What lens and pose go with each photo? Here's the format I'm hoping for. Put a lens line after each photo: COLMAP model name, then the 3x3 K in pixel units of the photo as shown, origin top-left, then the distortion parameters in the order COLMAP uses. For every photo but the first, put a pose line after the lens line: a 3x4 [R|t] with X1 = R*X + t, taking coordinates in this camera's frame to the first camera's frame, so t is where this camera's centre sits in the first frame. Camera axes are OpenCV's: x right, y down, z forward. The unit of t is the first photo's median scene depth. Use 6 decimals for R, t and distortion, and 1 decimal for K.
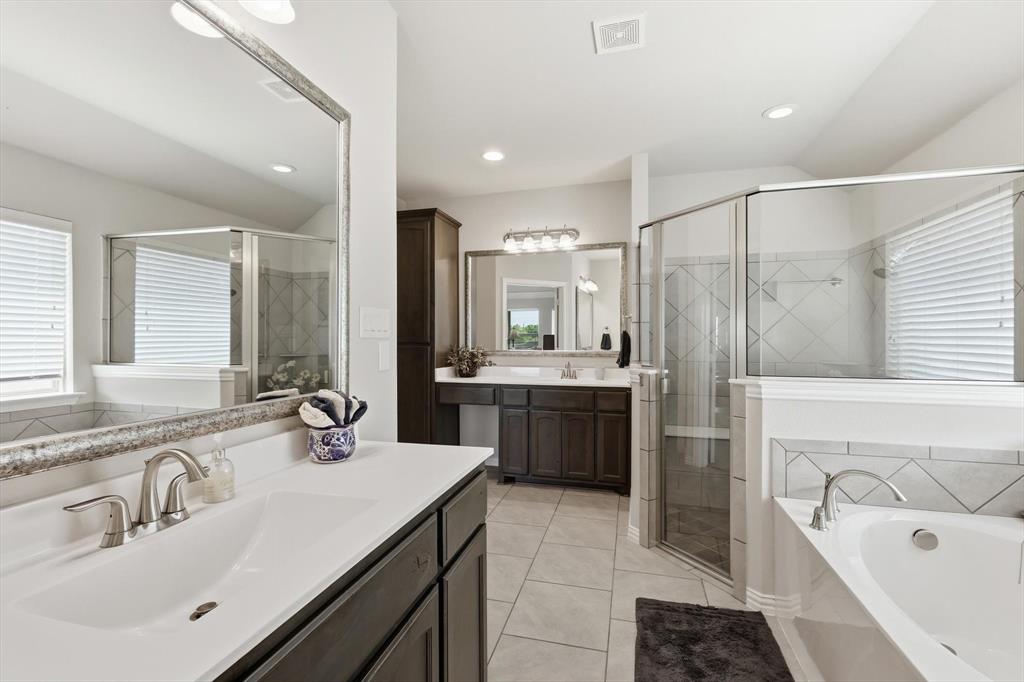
lens RADIAL K [[446.5, 0, 516.4], [0, 446.5, 338.7], [0, 0, 1]] dist [0.002068, 0.000564]
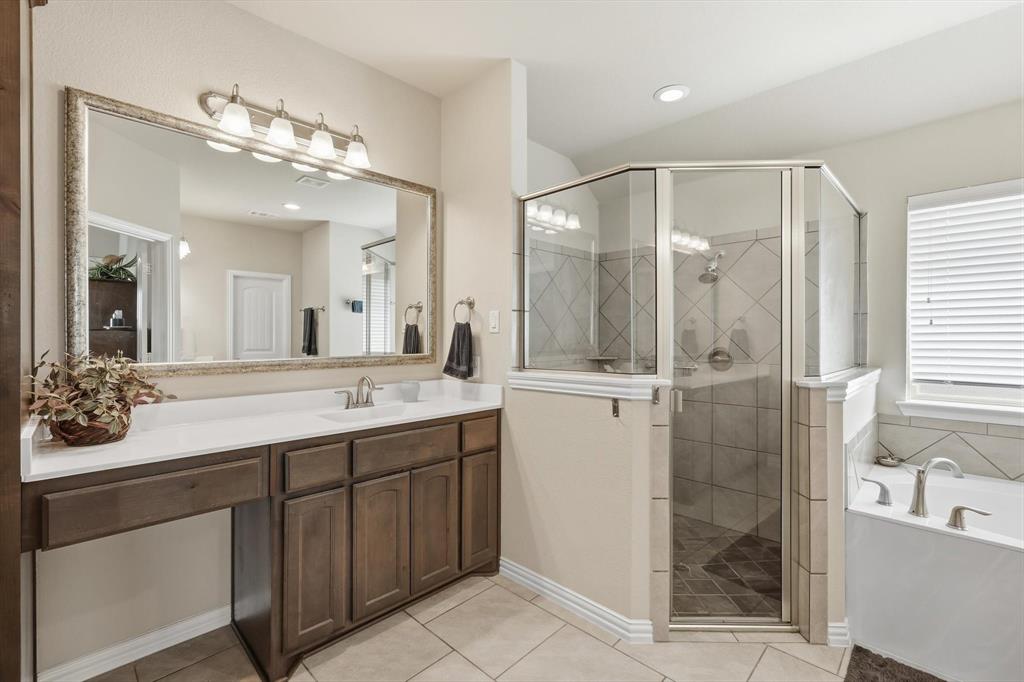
lens RADIAL K [[446.5, 0, 512.6], [0, 446.5, 336.9], [0, 0, 1]] dist [0.002068, 0.000564]
pose [[0.495390, -0.000732, 0.868671, -0.290694], [0.001831, 0.999998, -0.000202, 0.003471], [-0.868669, 0.001691, 0.495390, 0.608249]]
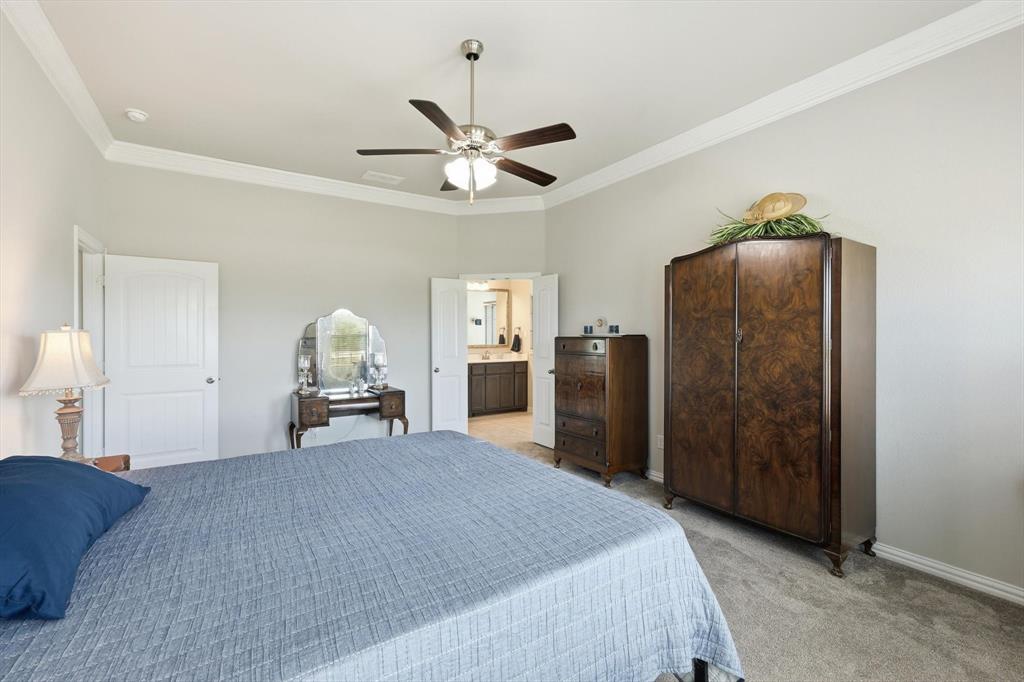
lens RADIAL K [[446.5, 0, 512.6], [0, 446.5, 337.0], [0, 0, 1]] dist [0.002068, 0.000564]
pose [[0.678893, -0.009941, 0.734170, -1.270771], [0.005763, 0.999950, 0.008211, -0.021655], [-0.734215, -0.001344, 0.678916, -0.375477]]
